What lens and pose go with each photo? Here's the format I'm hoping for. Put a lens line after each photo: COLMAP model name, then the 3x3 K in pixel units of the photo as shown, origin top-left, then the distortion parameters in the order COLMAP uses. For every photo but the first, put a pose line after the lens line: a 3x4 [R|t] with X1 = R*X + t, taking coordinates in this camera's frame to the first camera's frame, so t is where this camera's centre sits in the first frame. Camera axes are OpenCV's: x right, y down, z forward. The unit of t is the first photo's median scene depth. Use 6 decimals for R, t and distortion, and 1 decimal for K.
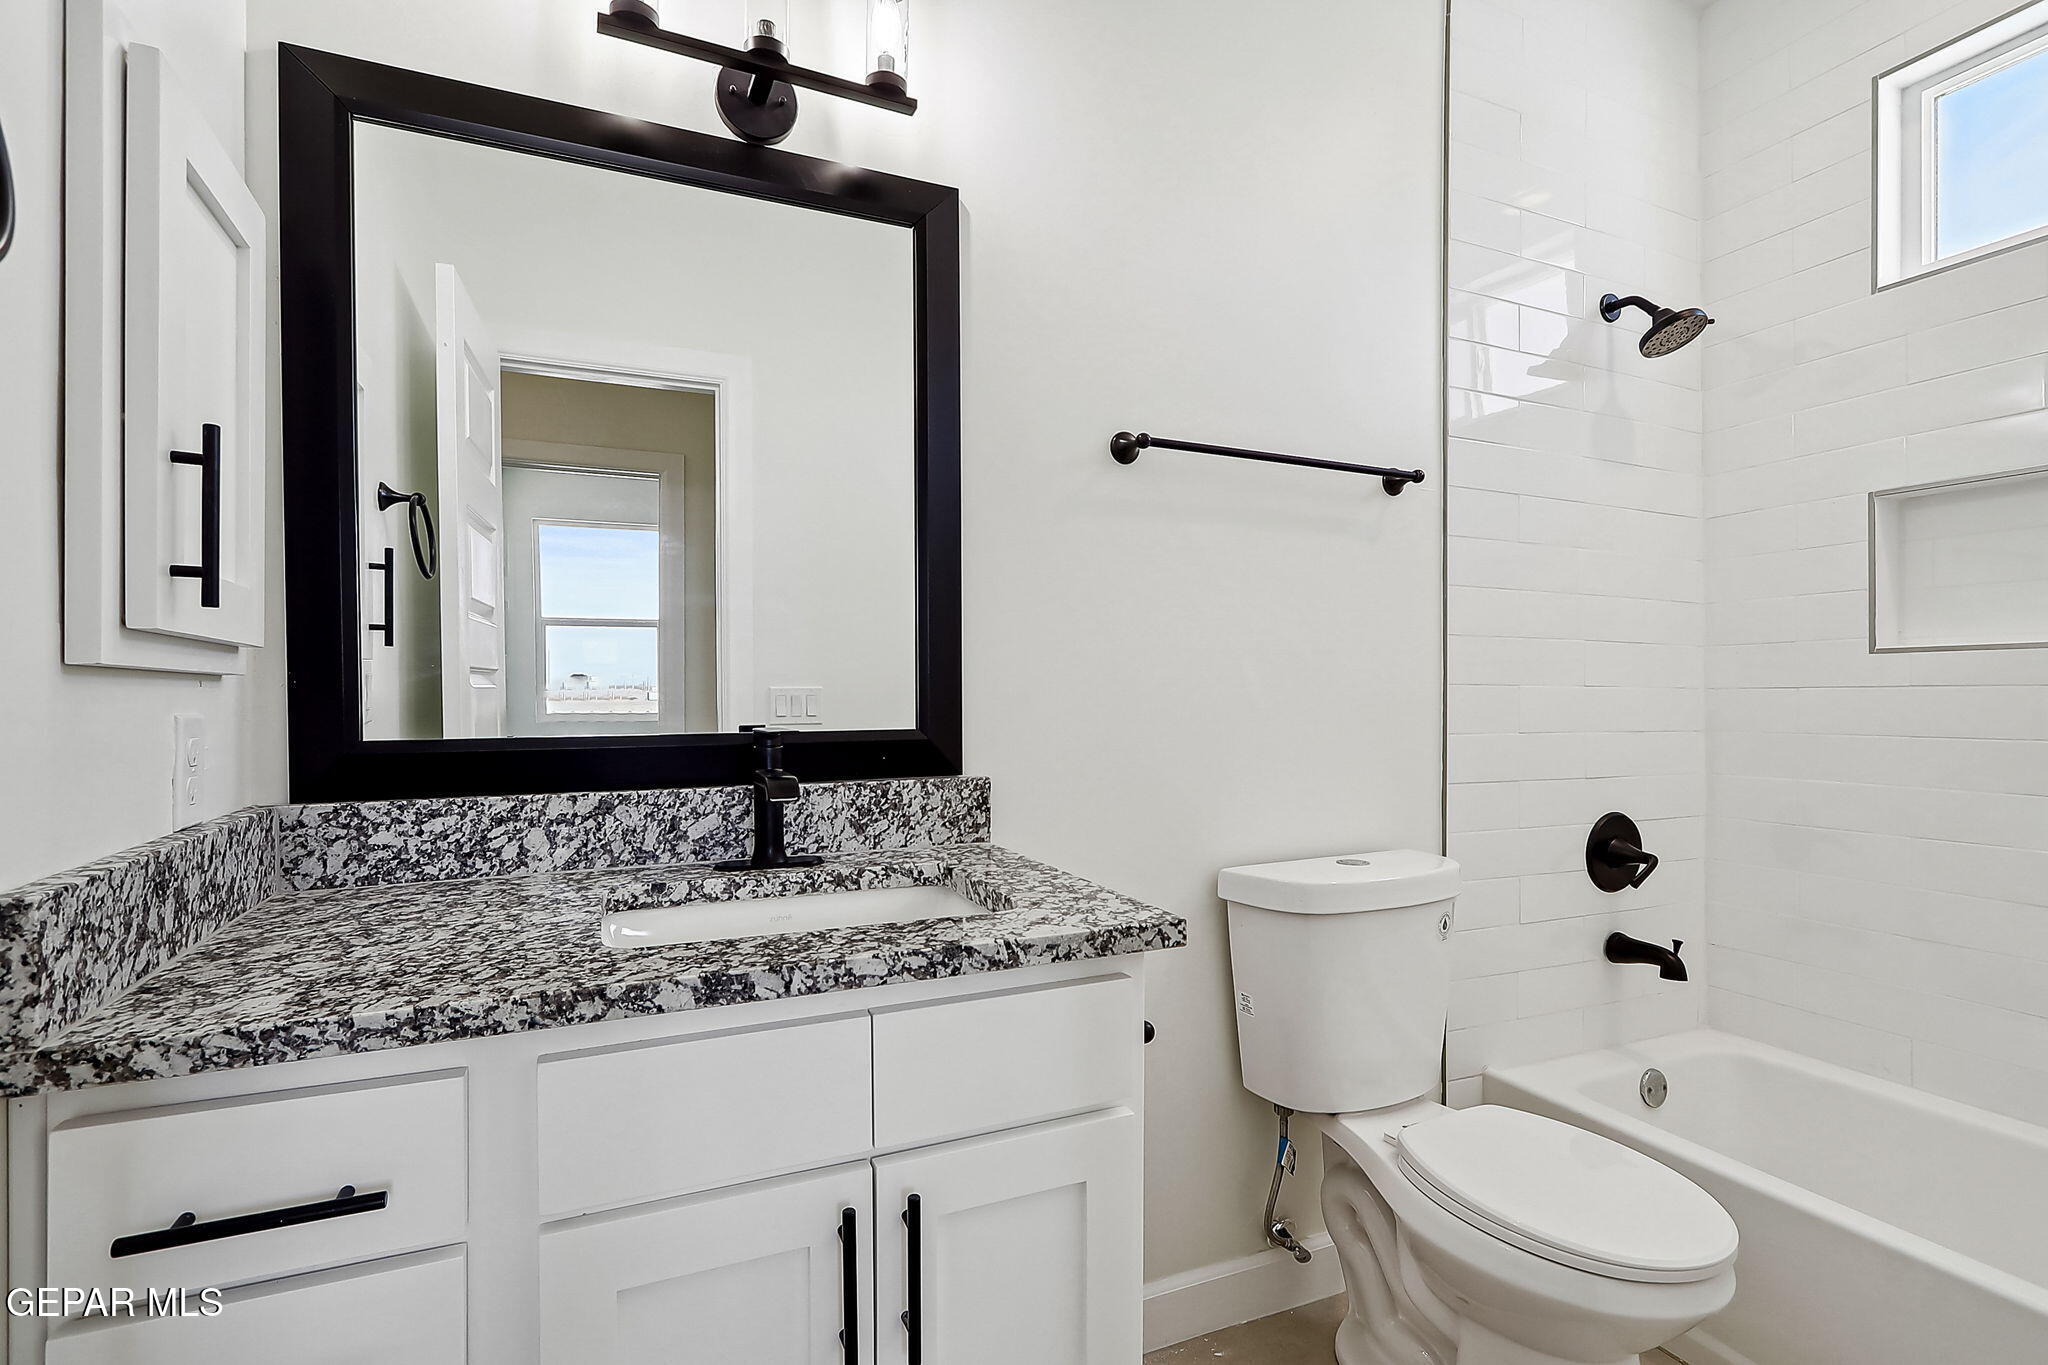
lens RADIAL K [[995.0, 0, 1022.5], [0, 995.0, 693.9], [0, 0, 1]] dist [0.001574, -0.000203]
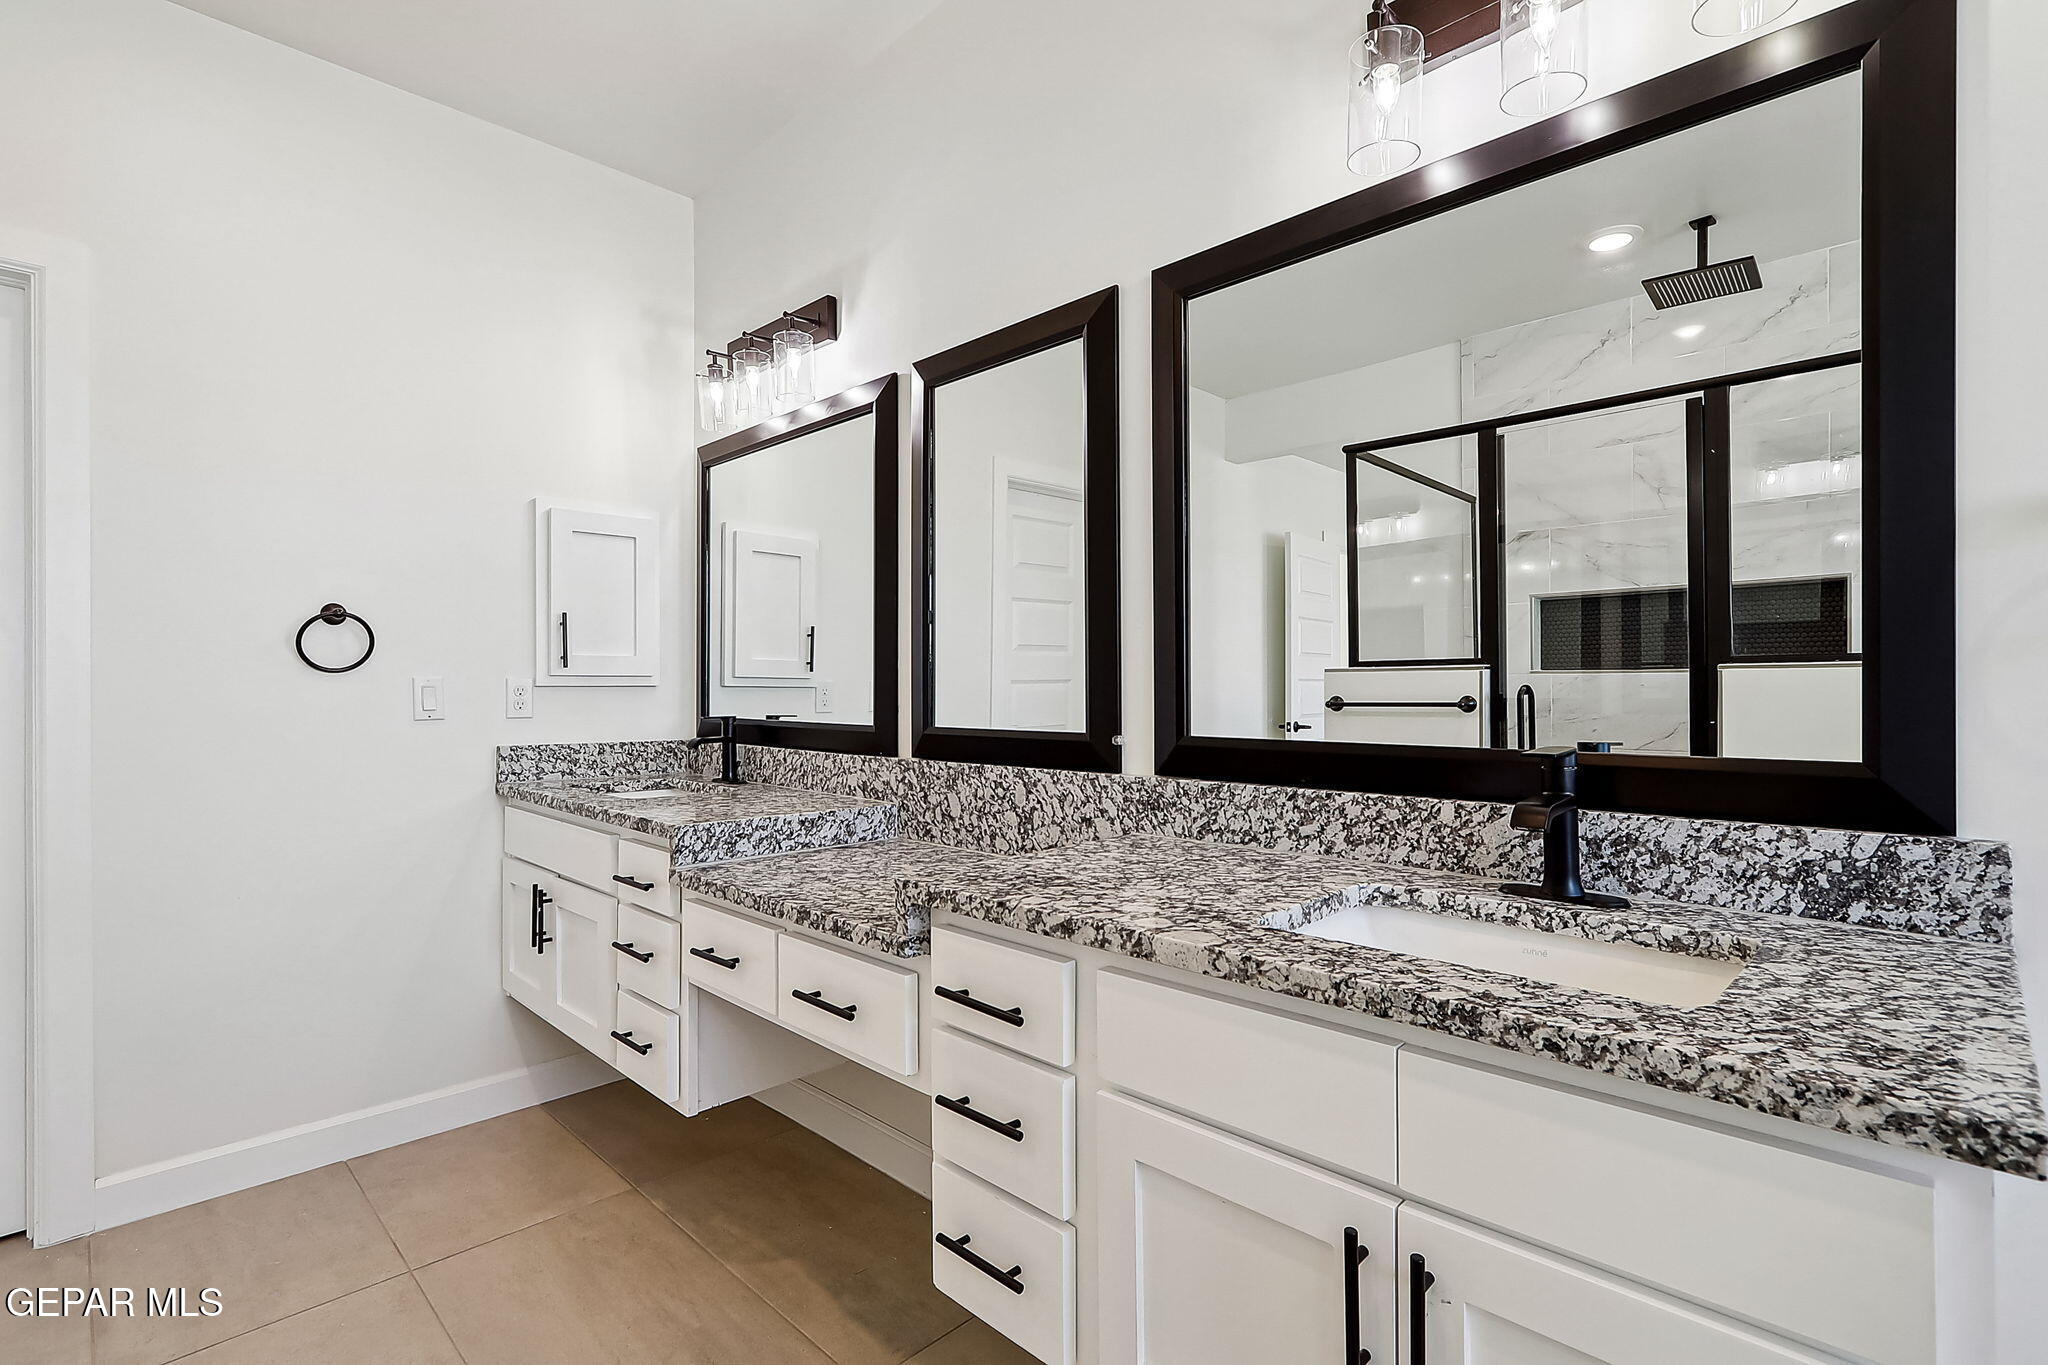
lens RADIAL K [[962.1, 0, 1016.7], [0, 962.1, 683.7], [0, 0, 1]] dist [-0.009557, 0.003802]
pose [[0.355238, -0.015864, -0.934641, 2.262445], [-0.013854, 0.999657, -0.022233, 0.022602], [0.934673, 0.020847, 0.354897, 1.290961]]
